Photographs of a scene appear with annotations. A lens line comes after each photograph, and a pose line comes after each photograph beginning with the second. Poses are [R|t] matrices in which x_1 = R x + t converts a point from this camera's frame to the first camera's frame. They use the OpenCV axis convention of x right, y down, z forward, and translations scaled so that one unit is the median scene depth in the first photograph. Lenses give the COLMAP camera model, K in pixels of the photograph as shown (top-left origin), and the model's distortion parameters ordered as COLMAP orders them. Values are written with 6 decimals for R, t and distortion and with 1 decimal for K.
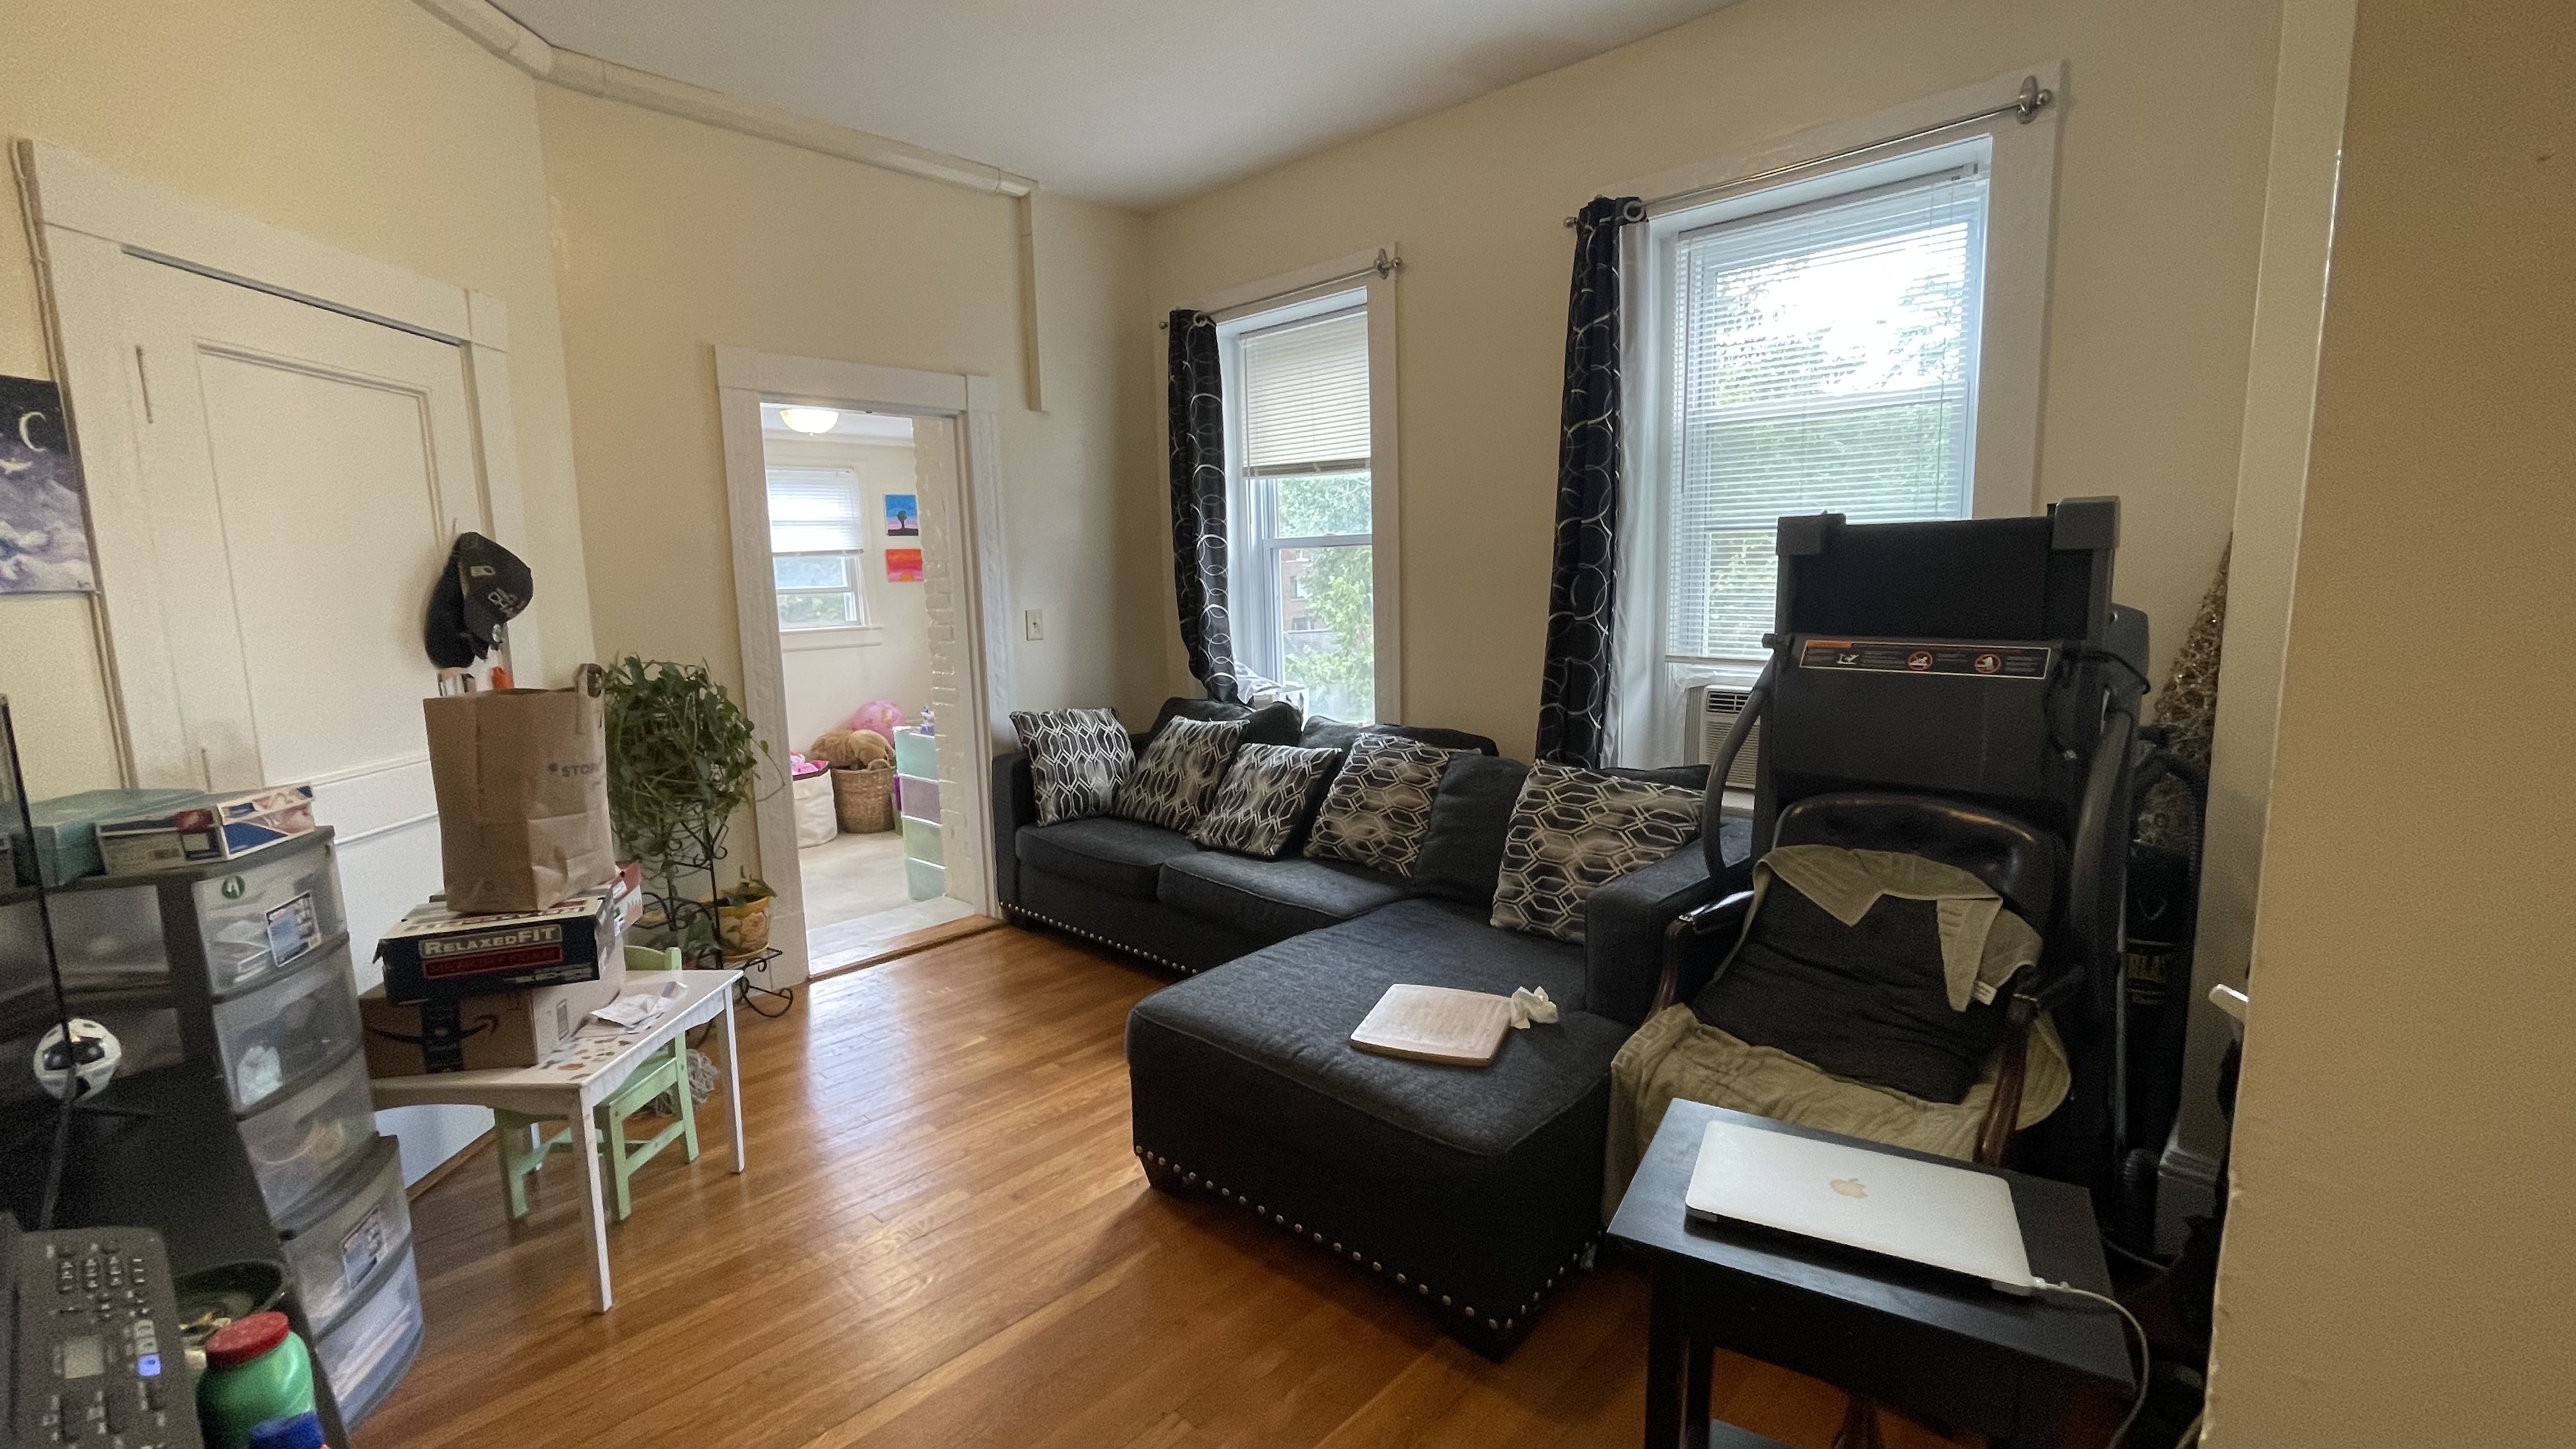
lens RADIAL K [[1060.2, 0, 1279.2], [0, 1060.2, 715.6], [0, 0, 1]] dist [-0.007470, 0.006180]
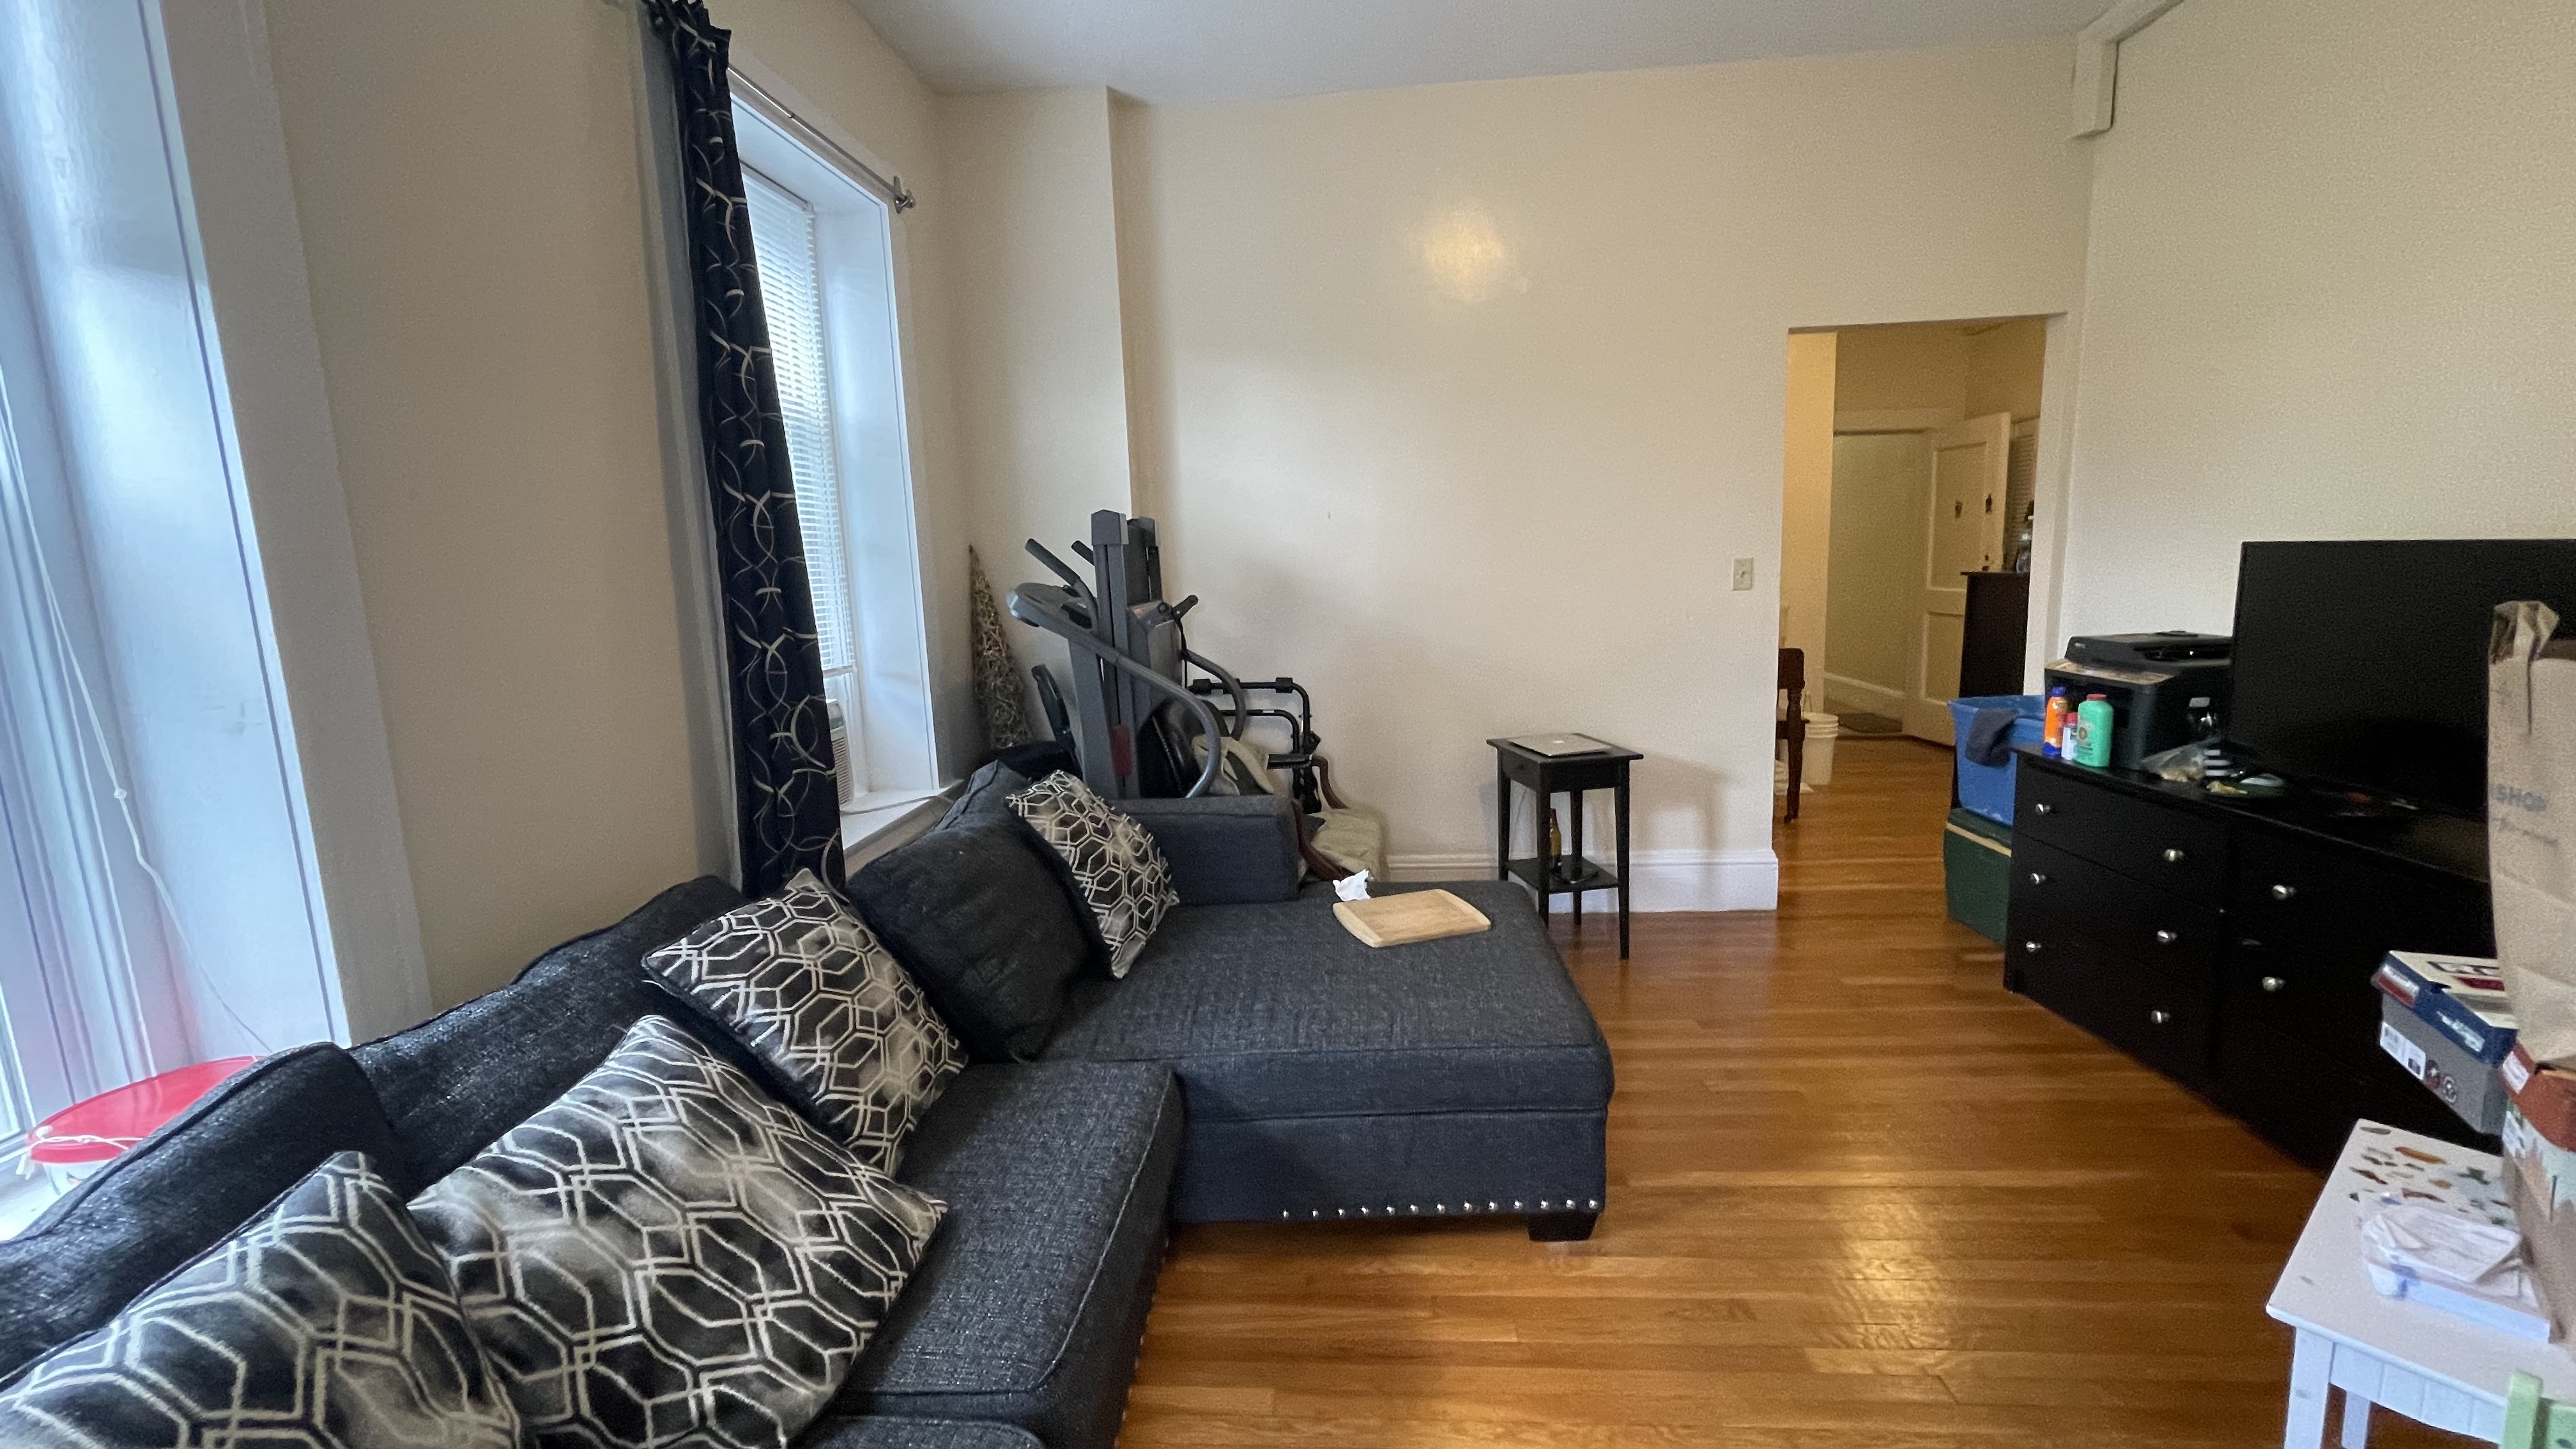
lens RADIAL K [[1060.2, 0, 1279.2], [0, 1060.2, 715.6], [0, 0, 1]] dist [-0.007470, 0.006180]
pose [[-0.642531, -0.059780, 0.763924, -0.411332], [0.163226, 0.963393, 0.212677, -0.128707], [-0.748673, 0.261344, -0.609252, 1.118388]]
